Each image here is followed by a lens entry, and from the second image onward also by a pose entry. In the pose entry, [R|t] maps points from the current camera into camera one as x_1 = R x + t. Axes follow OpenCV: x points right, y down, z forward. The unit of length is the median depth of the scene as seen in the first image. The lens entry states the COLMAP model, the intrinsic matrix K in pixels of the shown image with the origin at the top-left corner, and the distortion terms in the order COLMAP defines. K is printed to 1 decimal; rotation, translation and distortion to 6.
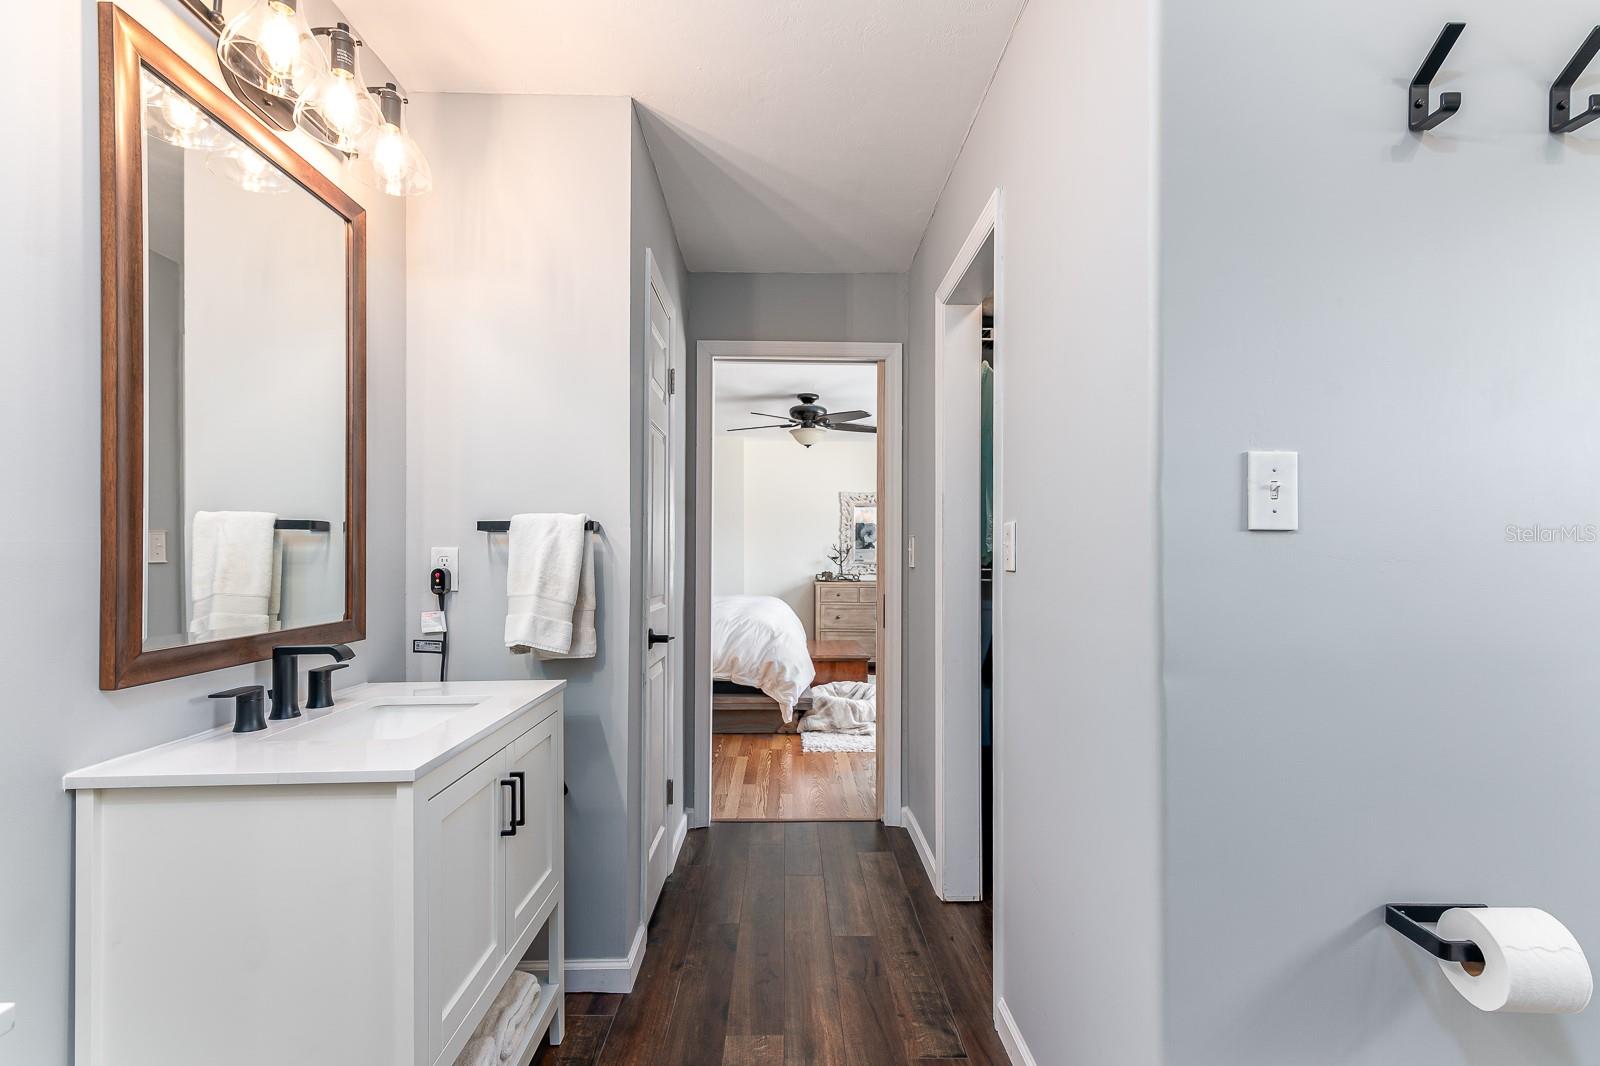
lens RADIAL K [[738.6, 0, 802.0], [0, 738.6, 559.1], [0, 0, 1]] dist [0.012741, 0.000040]
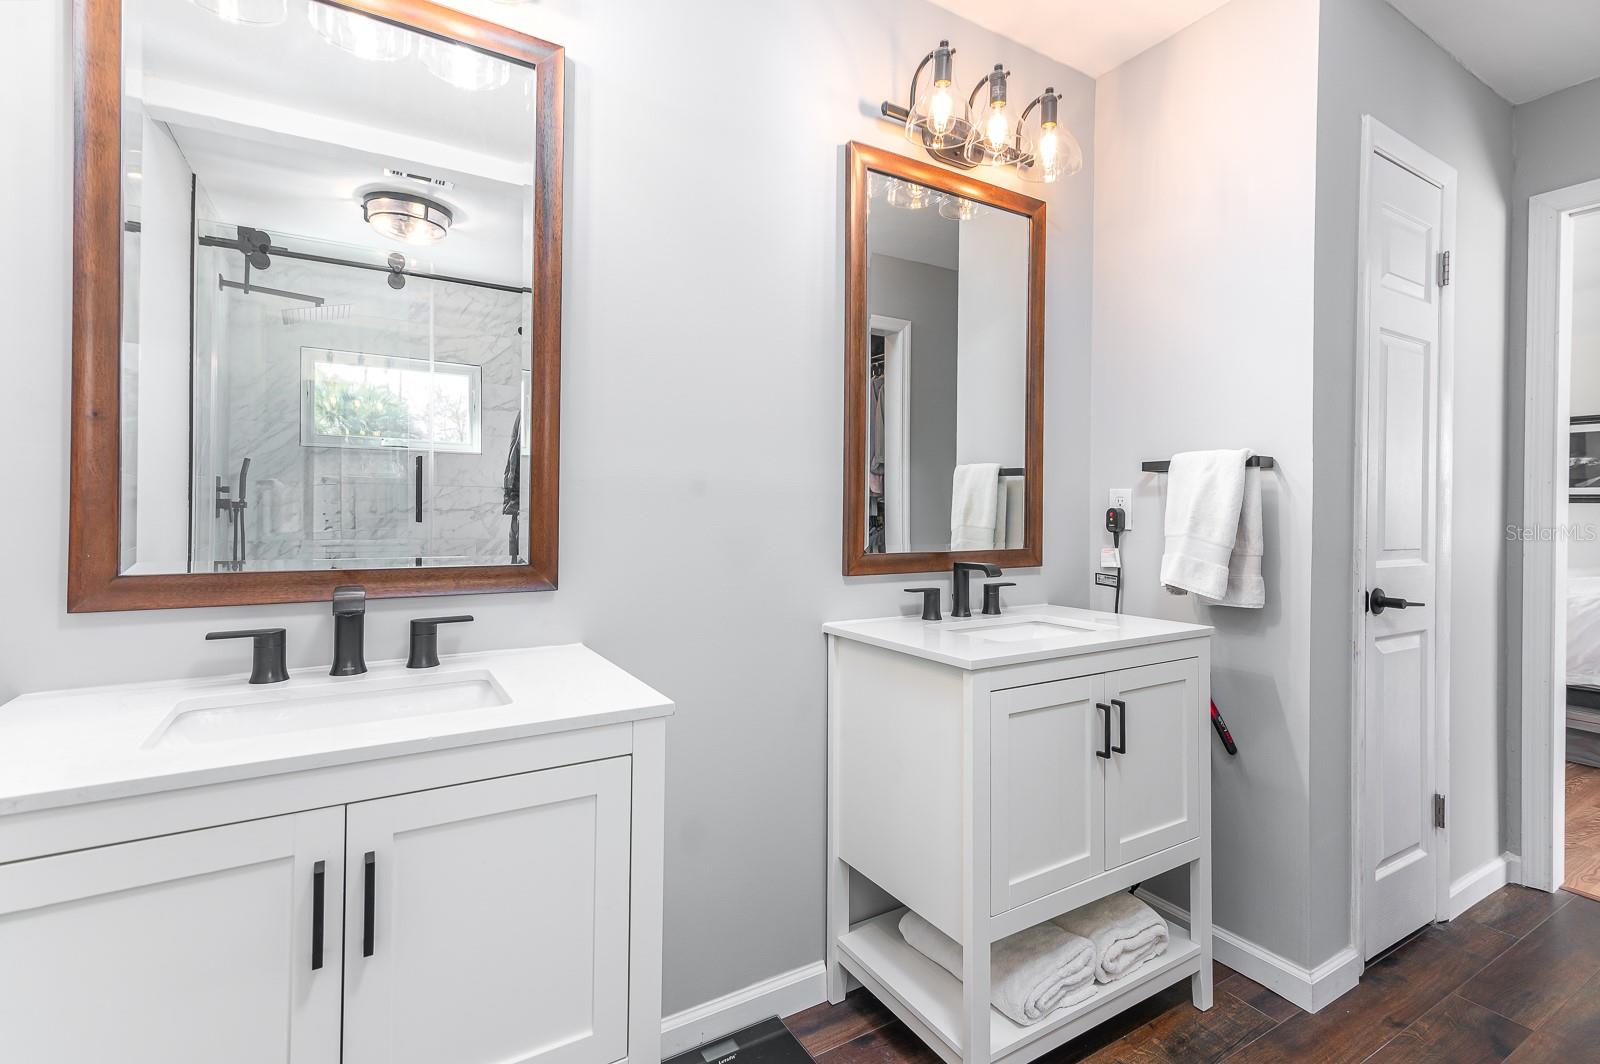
lens RADIAL K [[757.7, 0, 839.2], [0, 757.7, 513.7], [0, 0, 1]] dist [0.009663, 0.000164]
pose [[0.511596, 0.009552, -0.859173, 0.254411], [-0.013606, 0.999903, 0.003015, 0.022980], [0.859119, 0.010148, 0.511676, 0.096112]]
